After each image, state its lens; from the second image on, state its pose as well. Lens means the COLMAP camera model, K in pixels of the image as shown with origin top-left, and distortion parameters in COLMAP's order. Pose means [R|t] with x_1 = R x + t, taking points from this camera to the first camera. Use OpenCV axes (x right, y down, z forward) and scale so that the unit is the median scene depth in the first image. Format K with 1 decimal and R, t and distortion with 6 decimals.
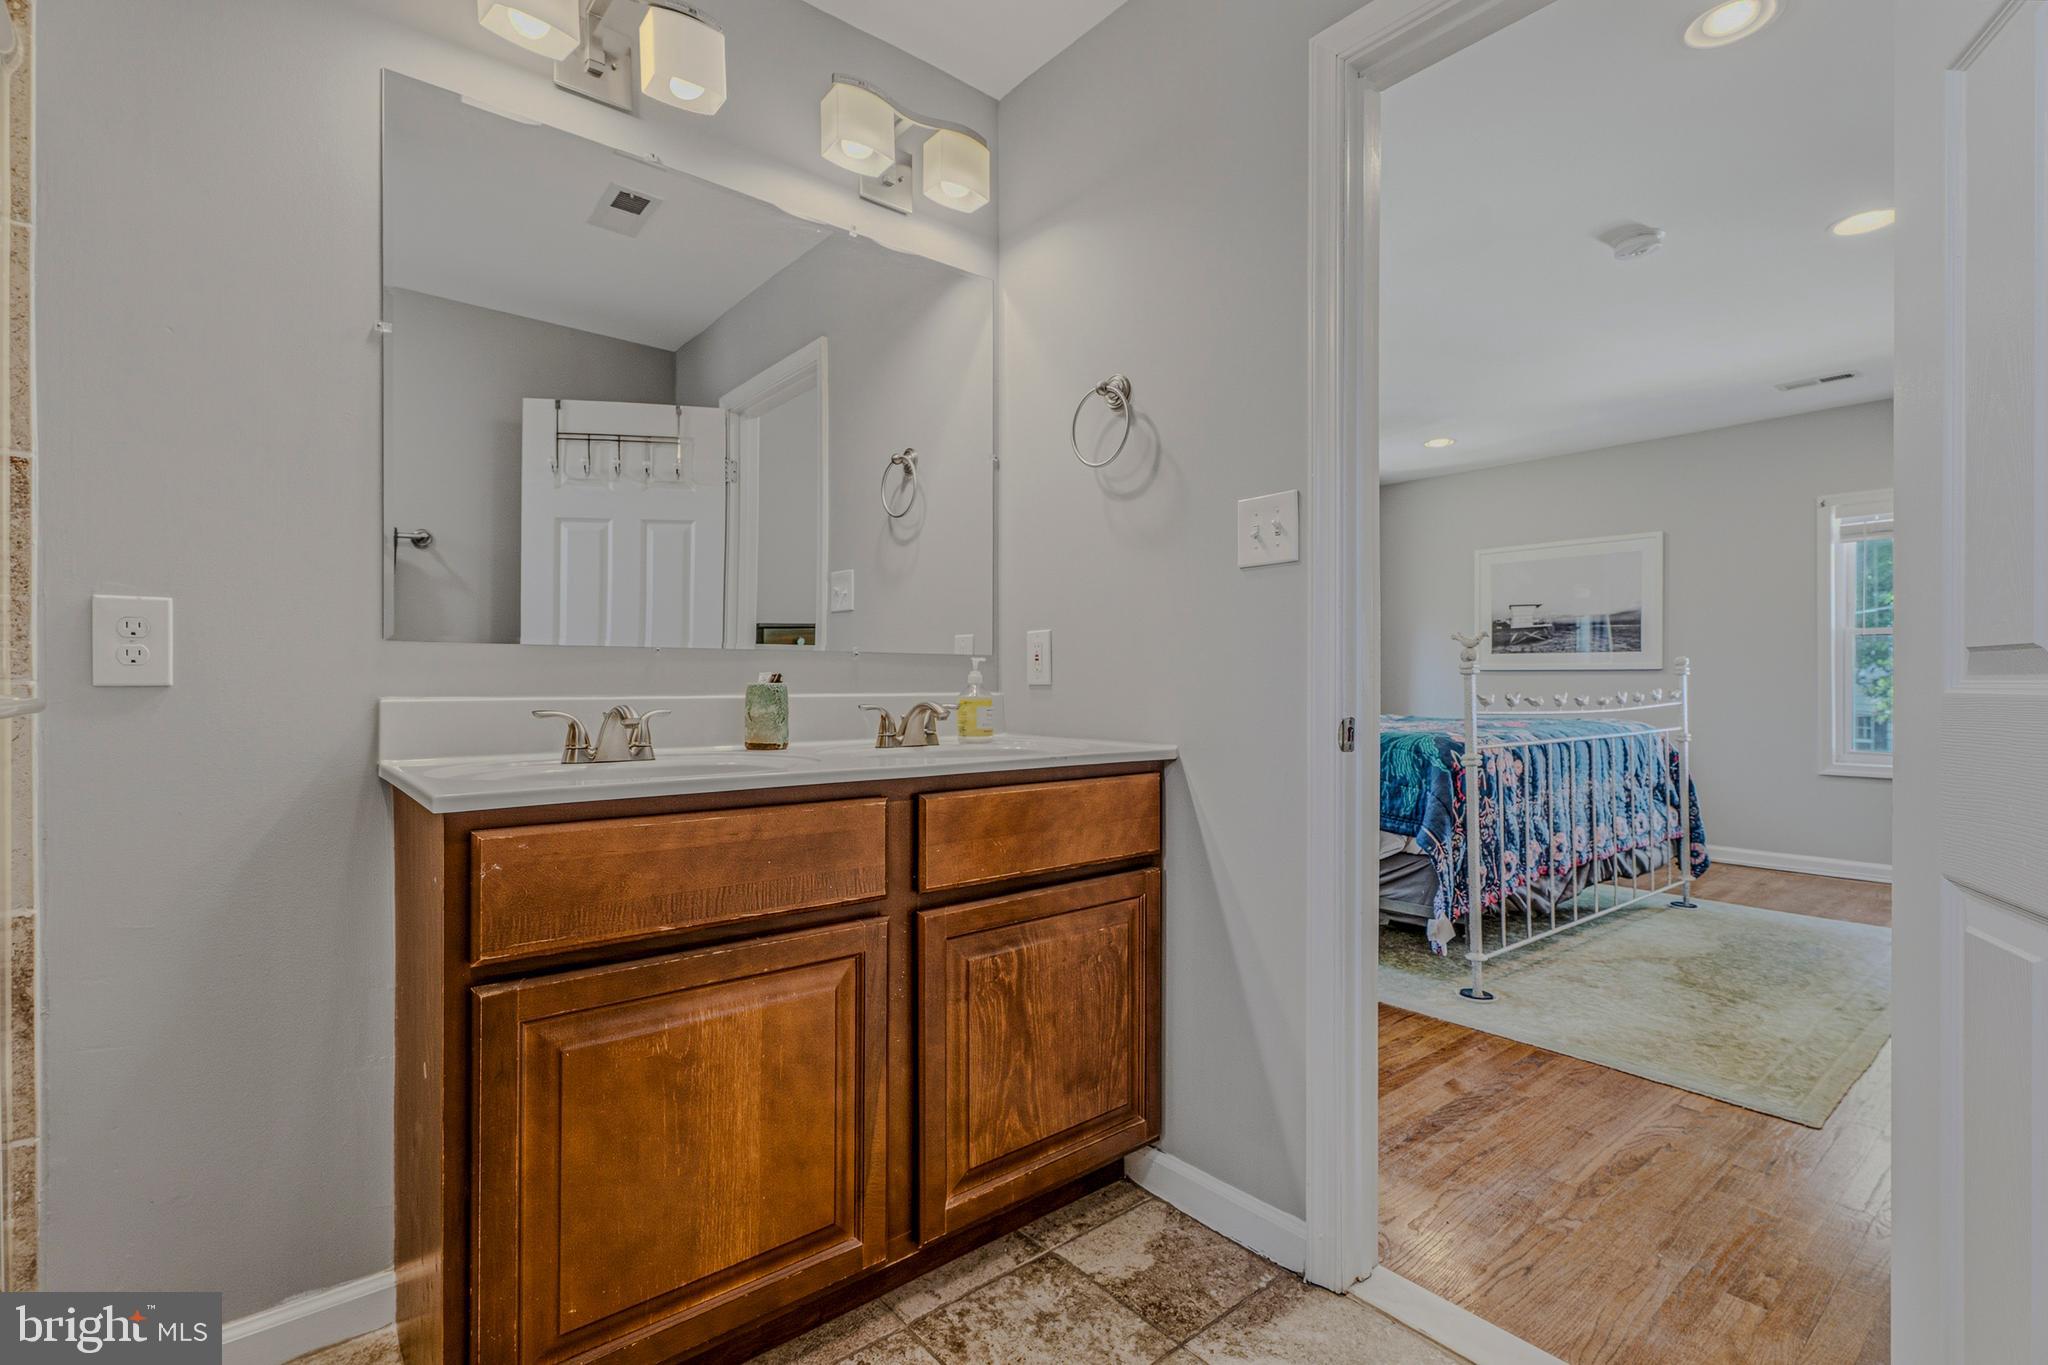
lens RADIAL K [[931.6, 0, 1020.0], [0, 931.6, 676.8], [0, 0, 1]] dist [-0.001055, -0.000029]
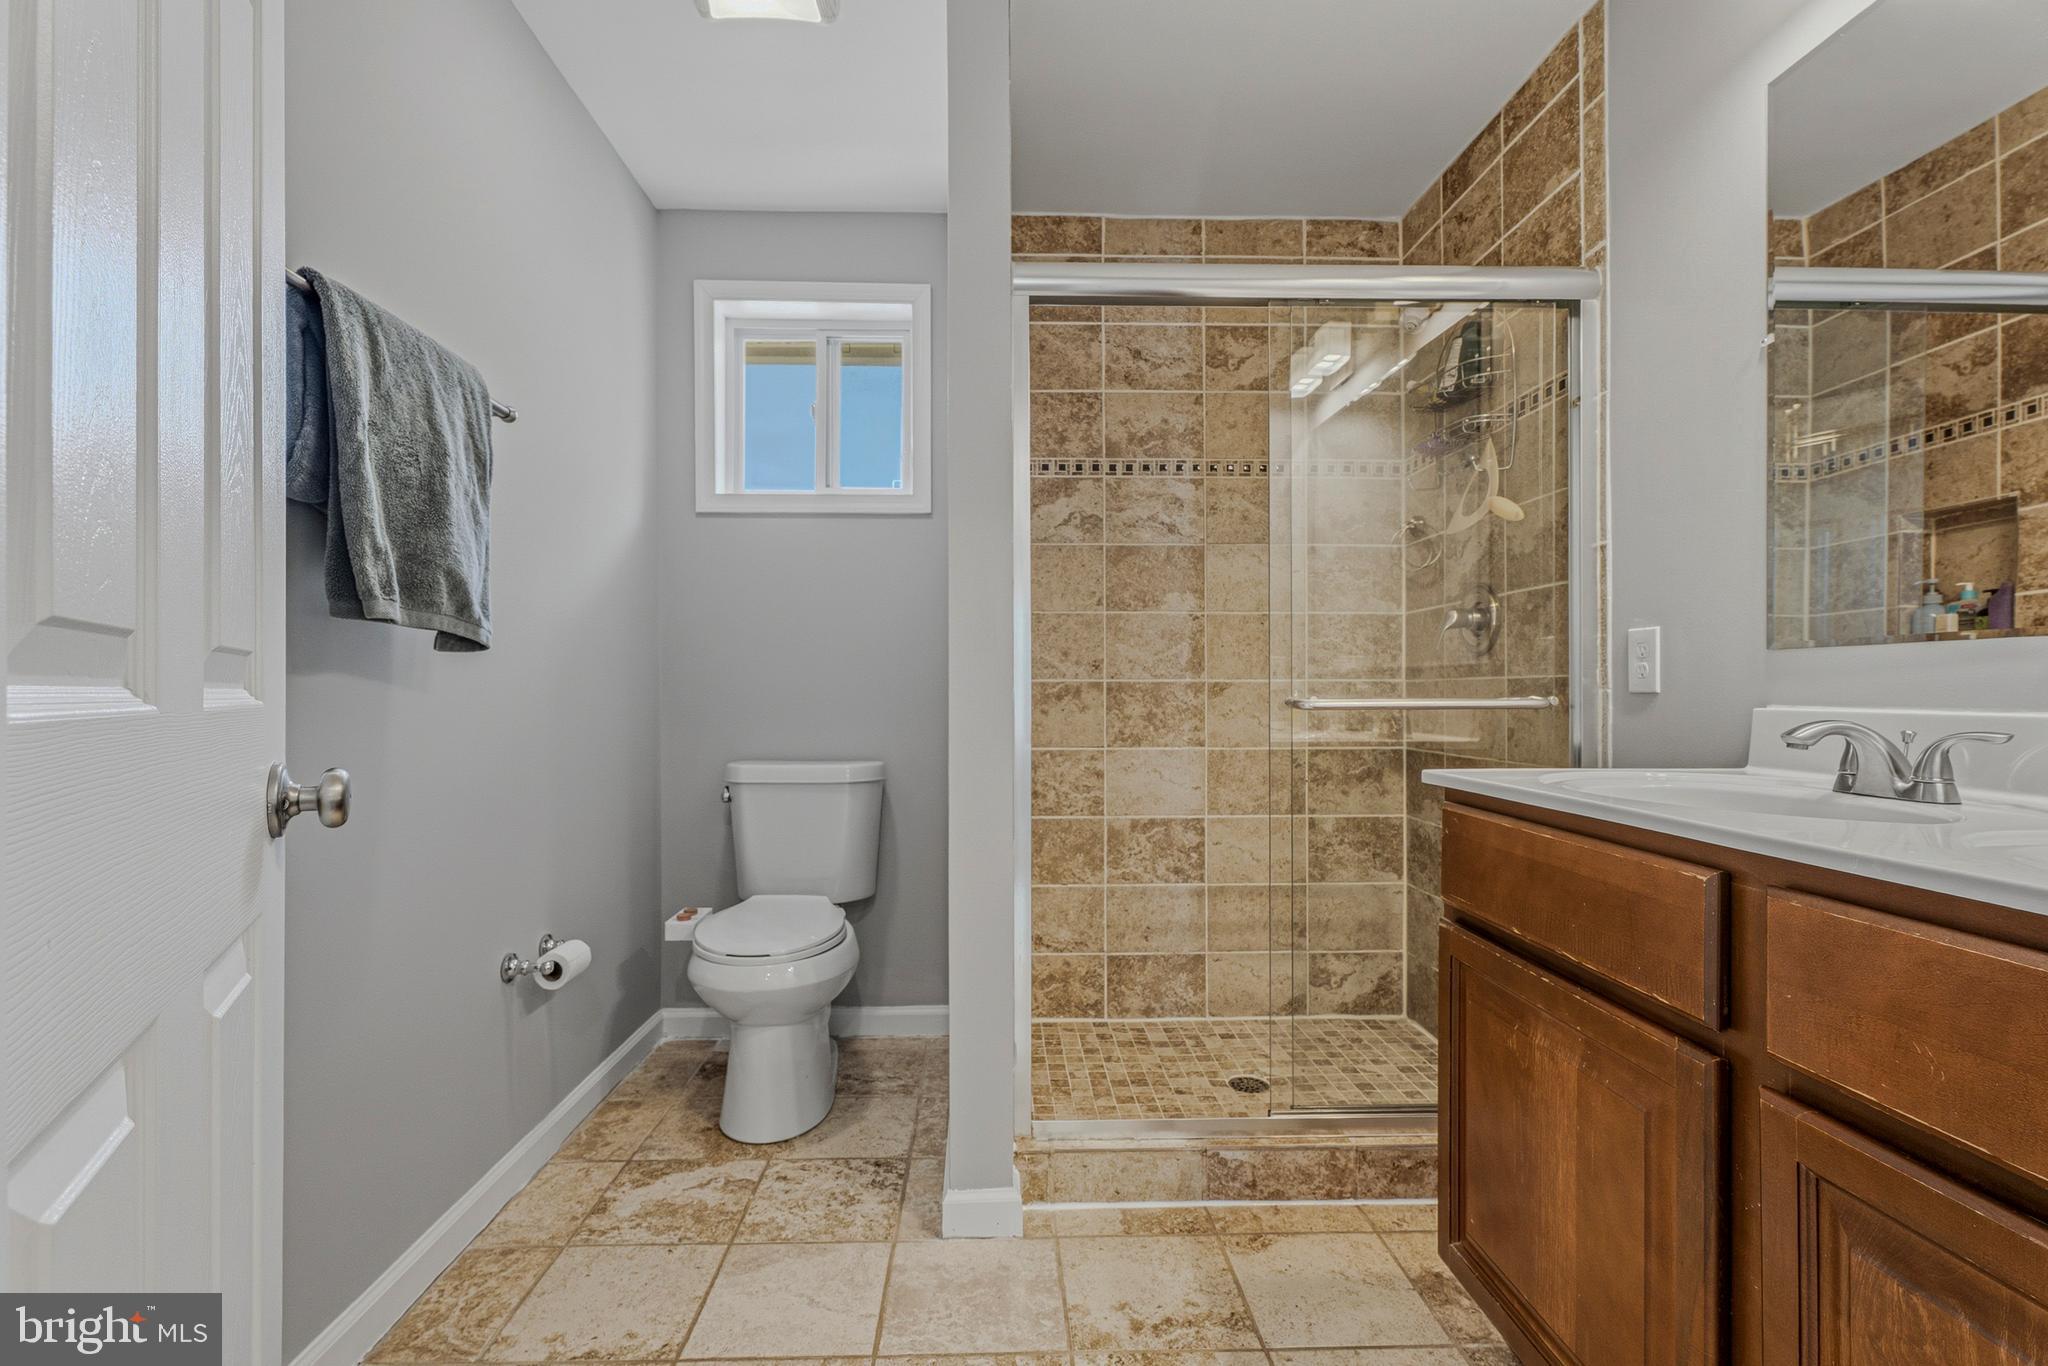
lens RADIAL K [[931.6, 0, 1019.7], [0, 931.6, 690.7], [0, 0, 1]] dist [-0.001055, -0.000029]
pose [[-0.614349, -0.000092, -0.789034, 0.622489], [0.006554, 0.999965, -0.005220, 0.007682], [0.789007, -0.008378, -0.614327, 0.987184]]
